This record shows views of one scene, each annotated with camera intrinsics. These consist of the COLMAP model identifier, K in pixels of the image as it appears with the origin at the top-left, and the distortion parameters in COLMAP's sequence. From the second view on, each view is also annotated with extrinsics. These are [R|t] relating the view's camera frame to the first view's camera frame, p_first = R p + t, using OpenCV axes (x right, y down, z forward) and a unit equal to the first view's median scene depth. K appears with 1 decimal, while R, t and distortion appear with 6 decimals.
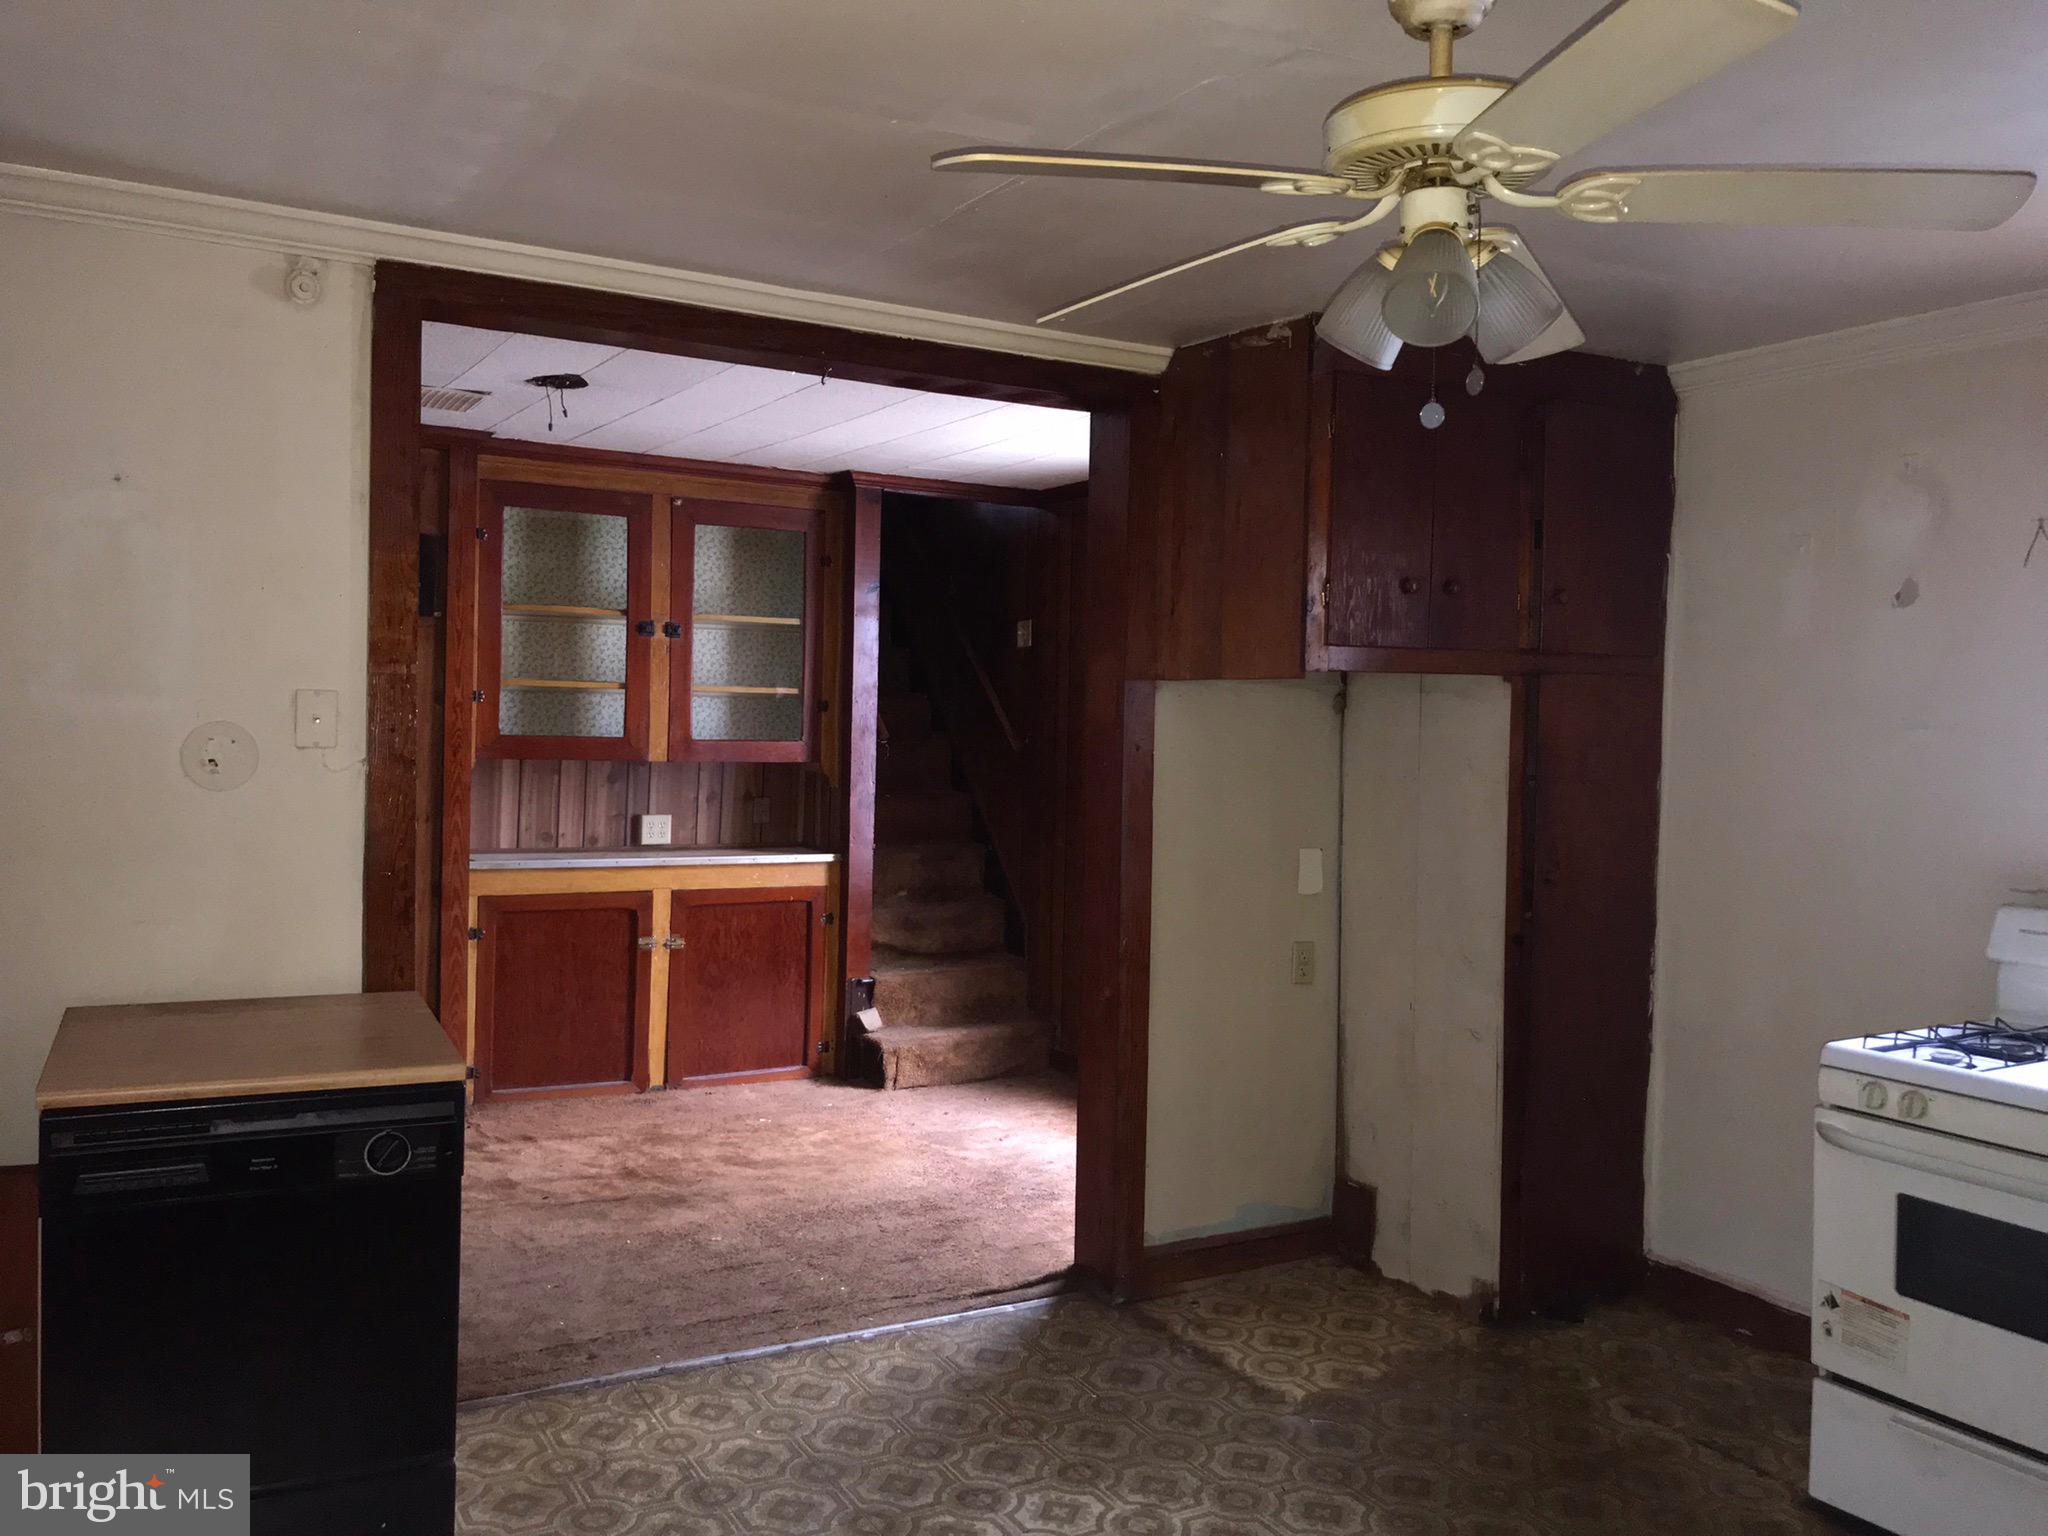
lens RADIAL K [[1640.8, 0, 1016.7], [0, 1640.8, 772.2], [0, 0, 1]] dist [0.009525, -0.018776]
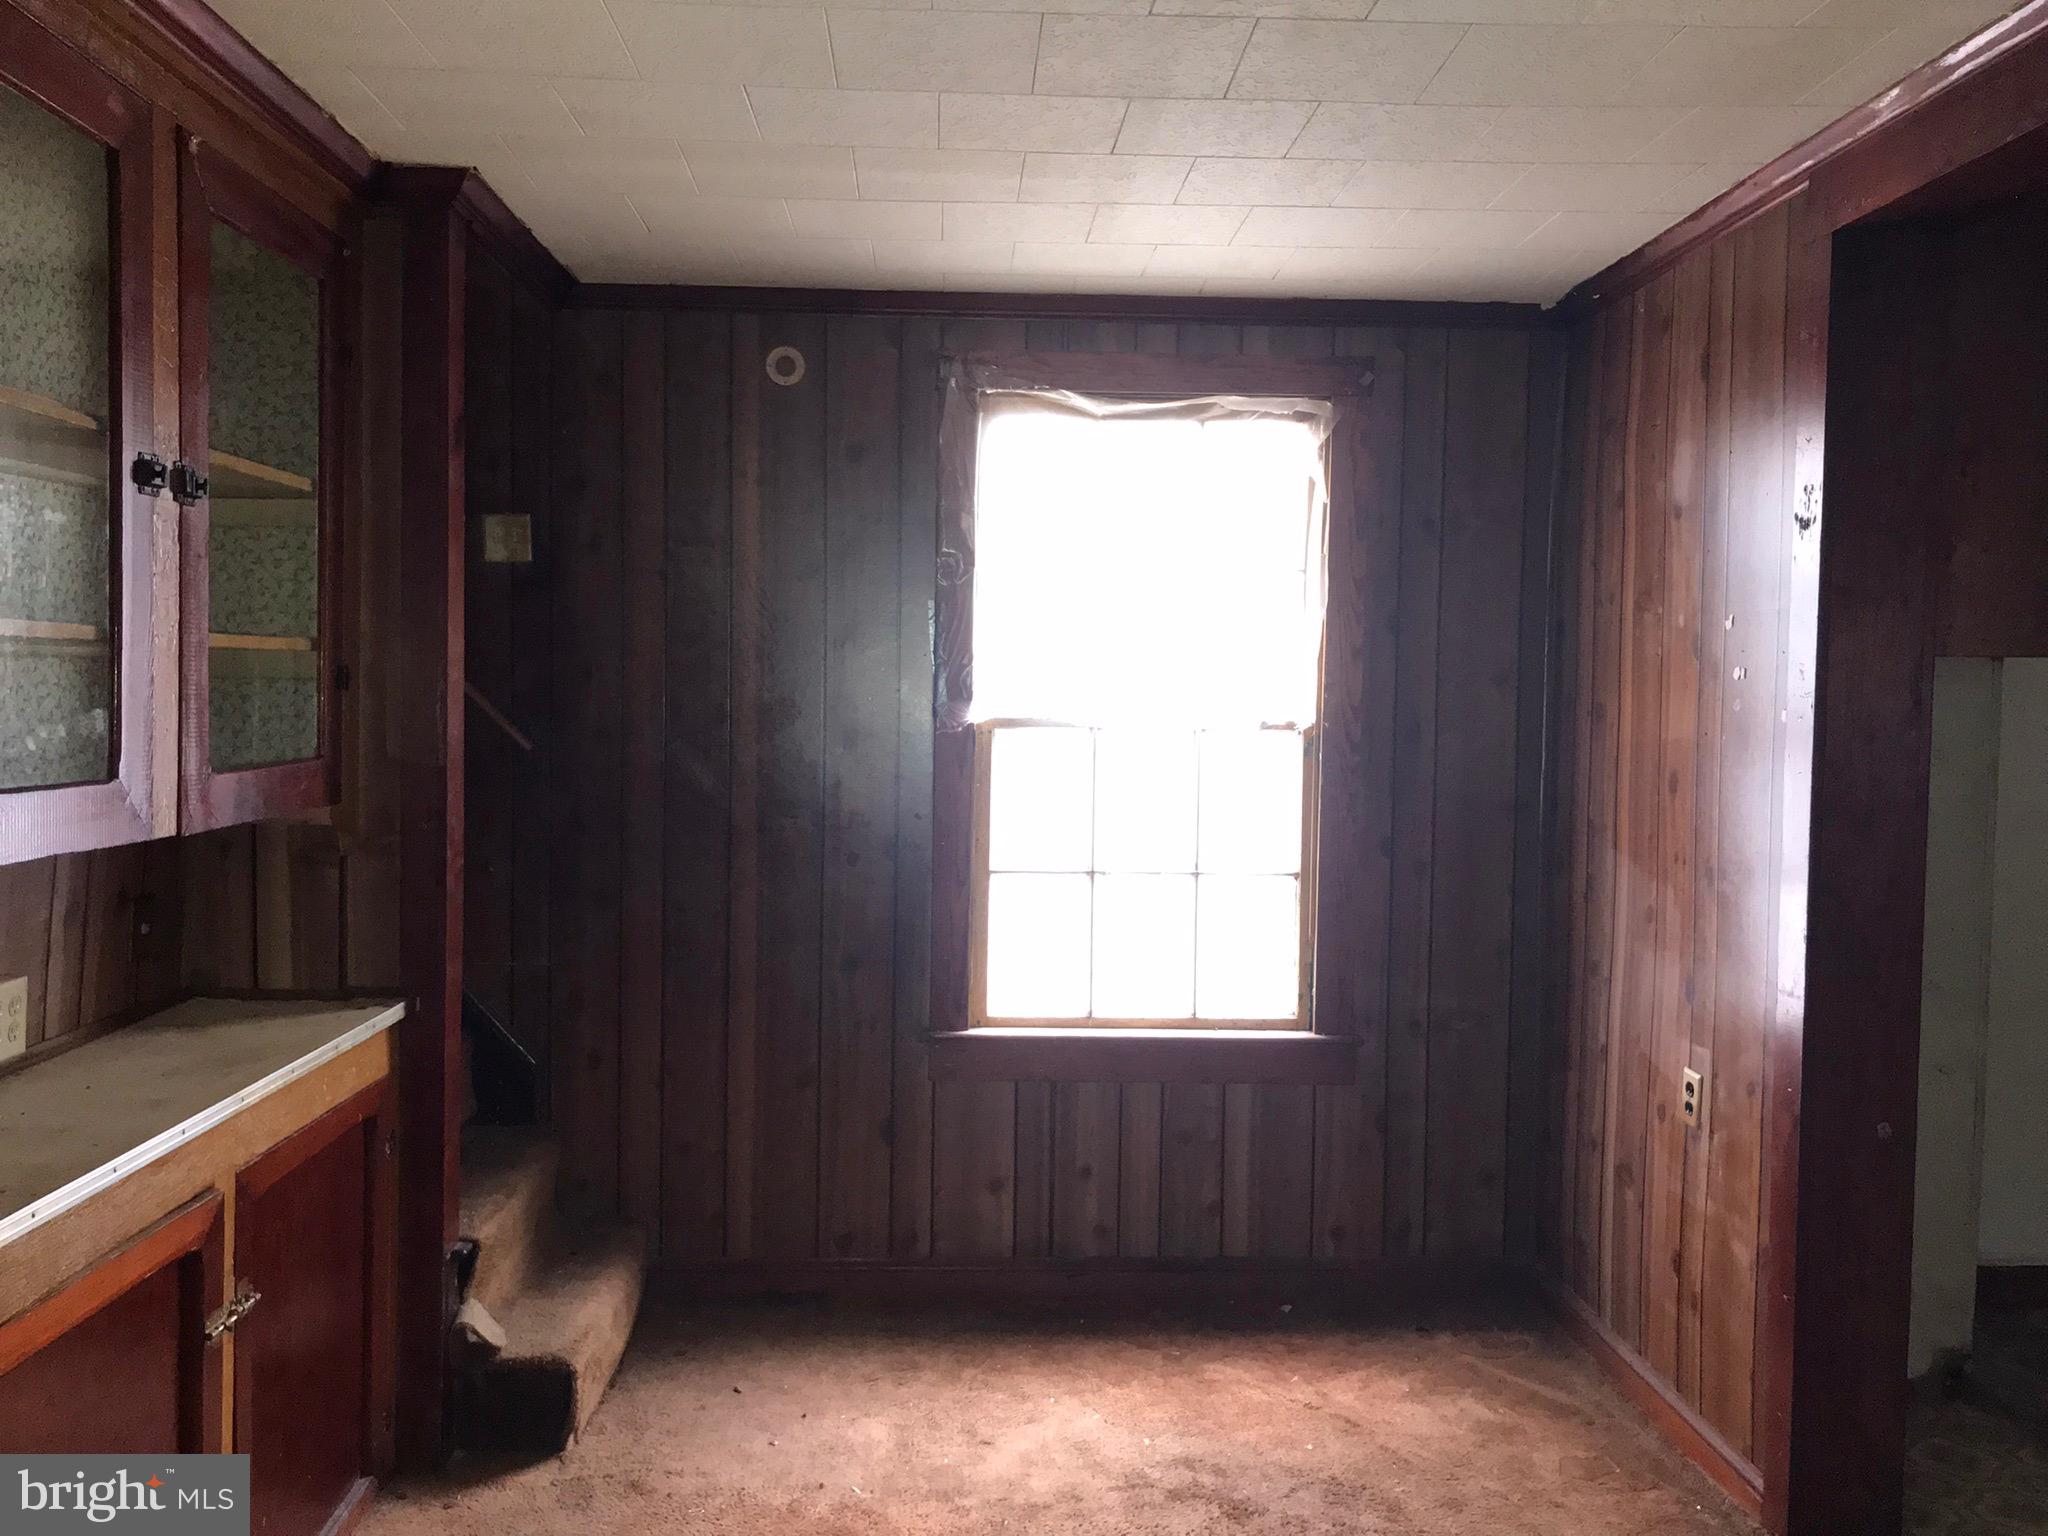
lens RADIAL K [[1640.8, 0, 1023.3], [0, 1640.8, 751.7], [0, 0, 1]] dist [0.009525, -0.018776]
pose [[0.471147, -0.057310, 0.880191, -0.408734], [0.029326, 0.998353, 0.049306, -0.034820], [-0.881567, 0.002582, 0.472052, 0.592222]]
